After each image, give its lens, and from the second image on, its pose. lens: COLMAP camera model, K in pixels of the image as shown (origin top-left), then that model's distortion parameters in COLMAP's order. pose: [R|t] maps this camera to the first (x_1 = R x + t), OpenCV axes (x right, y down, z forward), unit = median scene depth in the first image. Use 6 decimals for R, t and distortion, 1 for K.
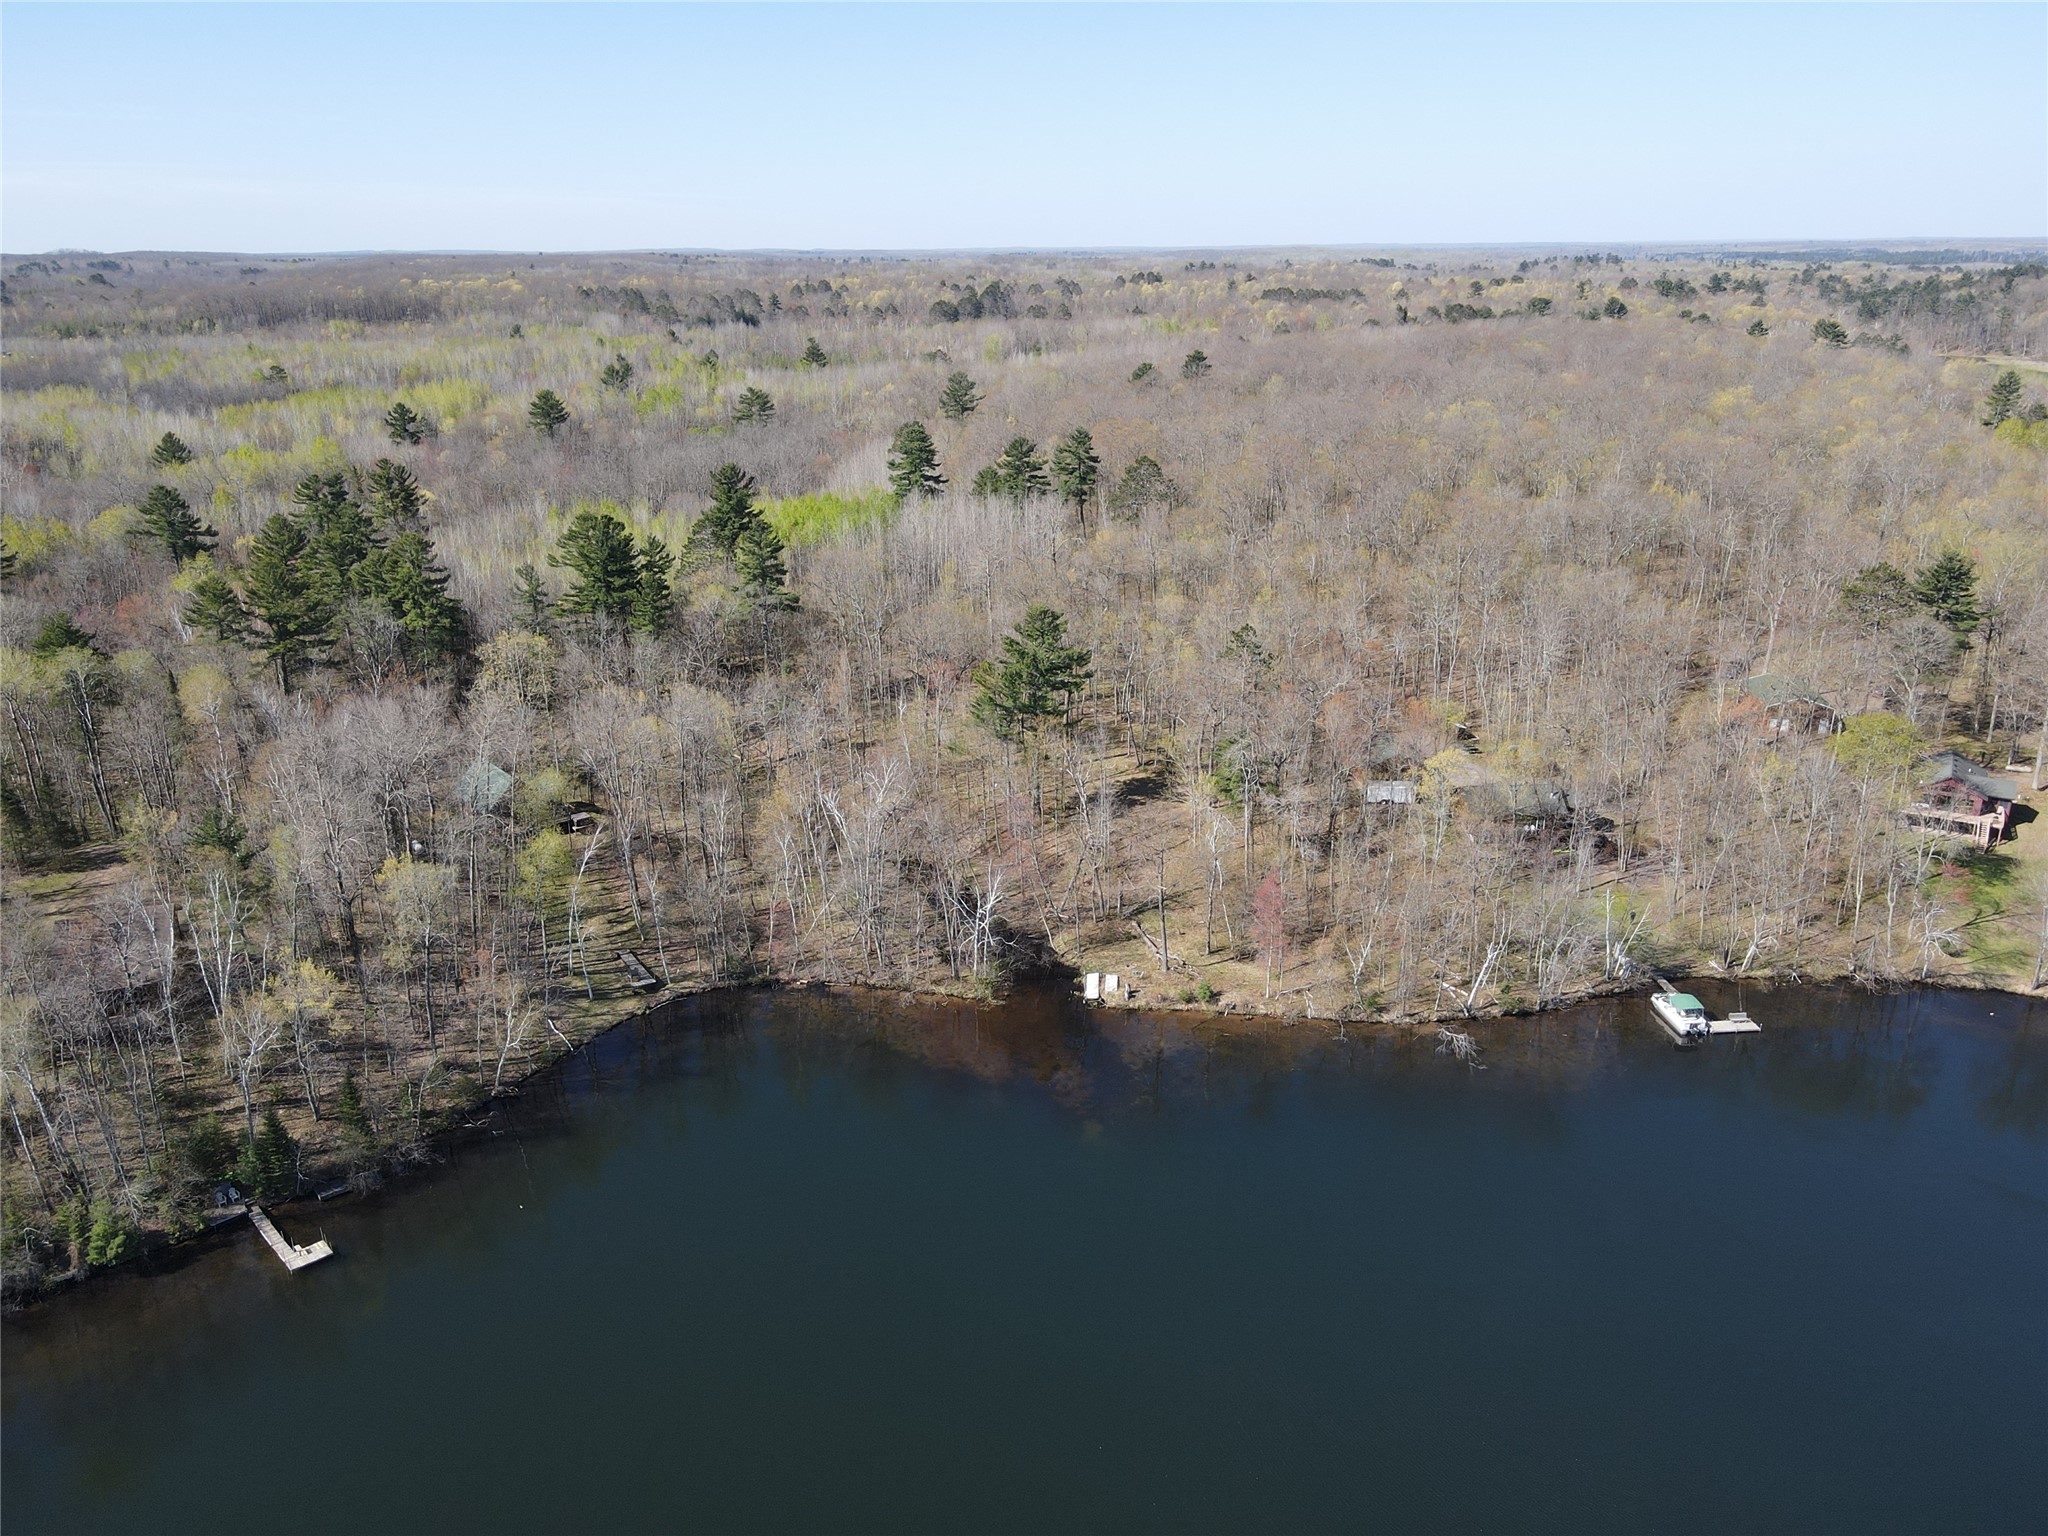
lens RADIAL K [[1457.3, 0, 1019.5], [0, 1457.3, 770.5], [0, 0, 1]] dist [0.002538, 0.000592]
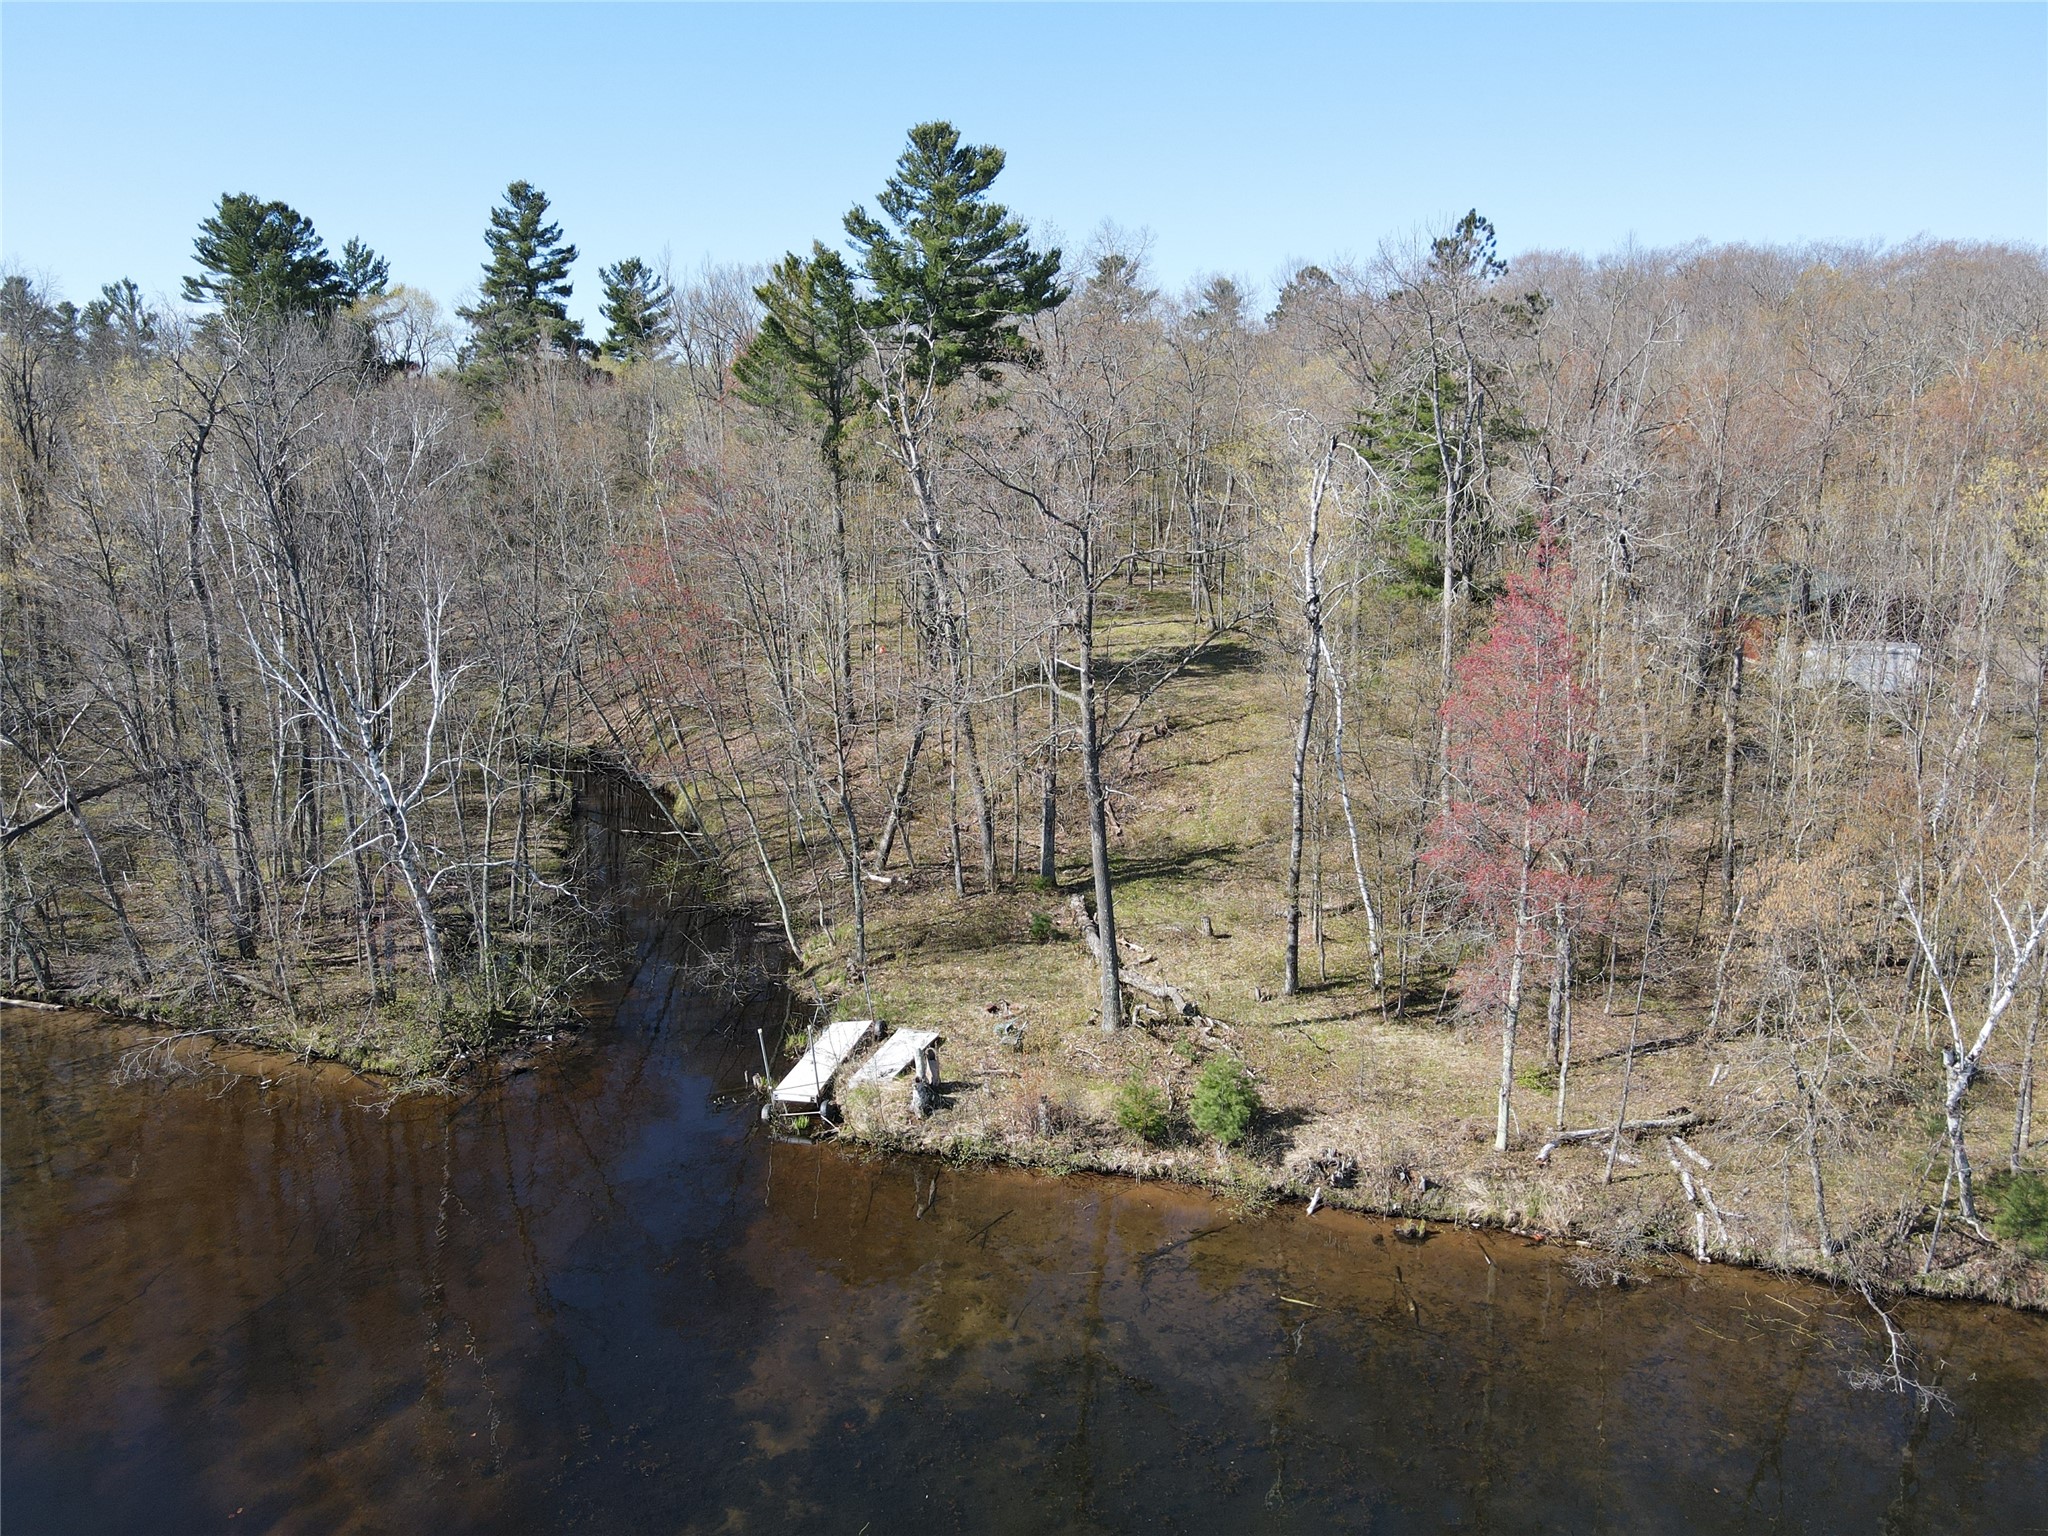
lens RADIAL K [[1501.7, 0, 1024.0], [0, 1501.7, 768.0], [0, 0, 1]] dist [0.012494, 0.007880]
pose [[0.988357, 0.042255, -0.146168, 0.112749], [-0.059822, 0.991215, -0.117958, 0.113587], [0.139900, 0.125328, 0.982202, 0.660231]]
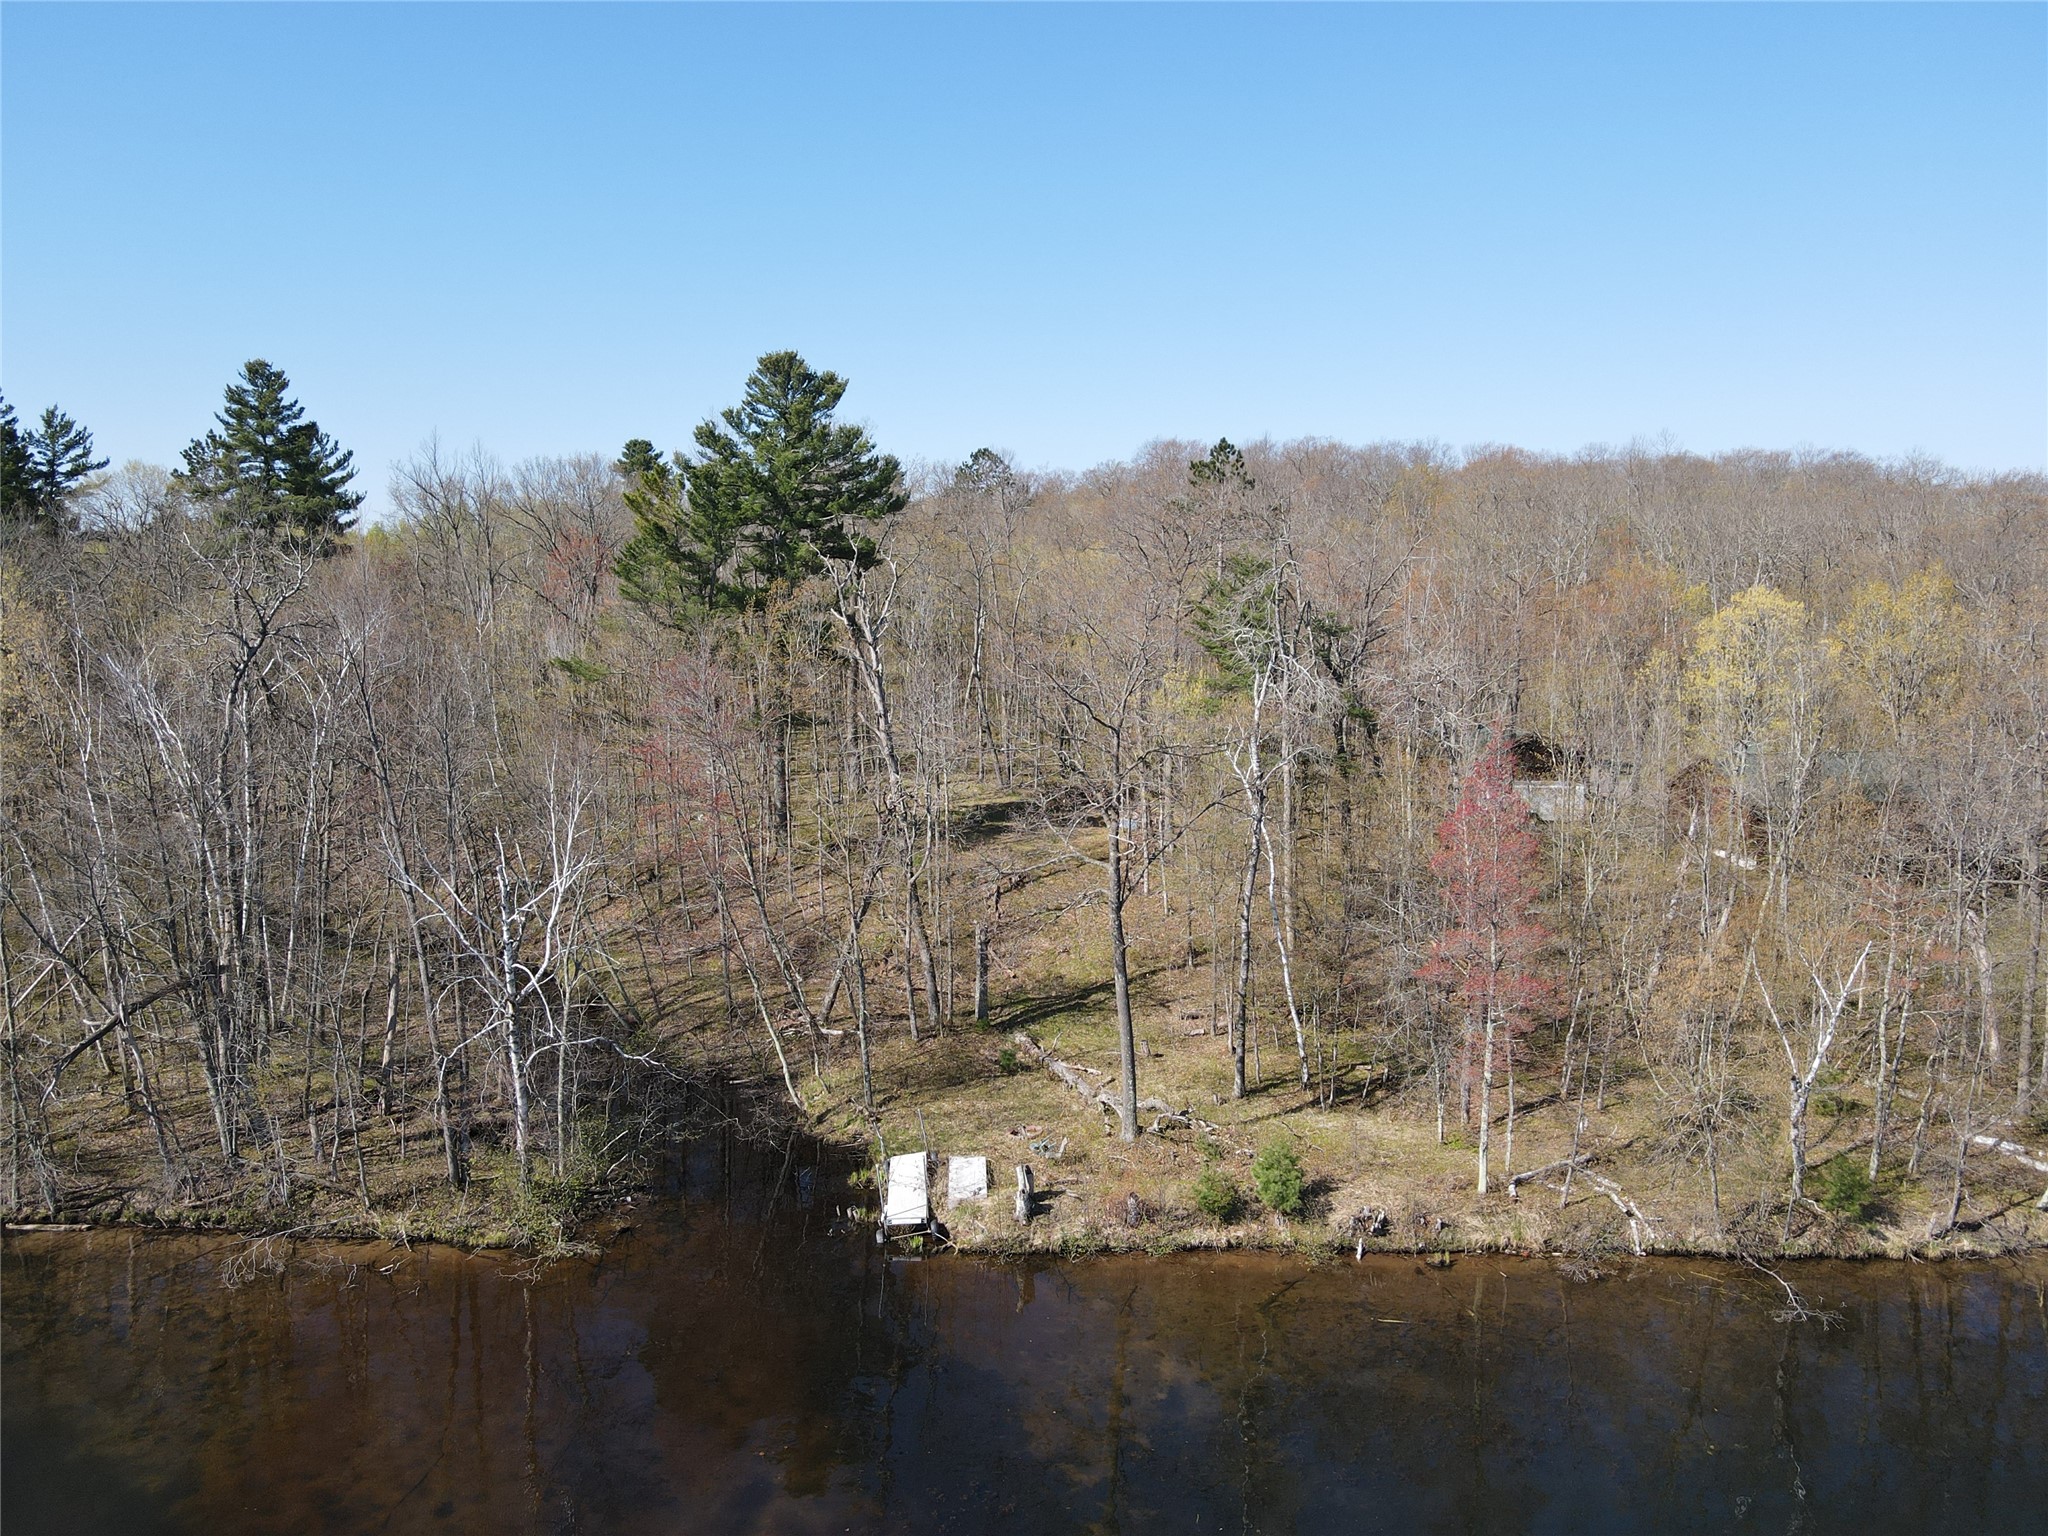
lens RADIAL K [[1501.7, 0, 1024.0], [0, 1501.7, 768.0], [0, 0, 1]] dist [0.012494, 0.007880]
pose [[0.992615, -0.005236, 0.121198, 0.033109], [0.031206, 0.976468, -0.213394, 0.117708], [-0.117228, 0.215600, 0.969420, 0.606870]]
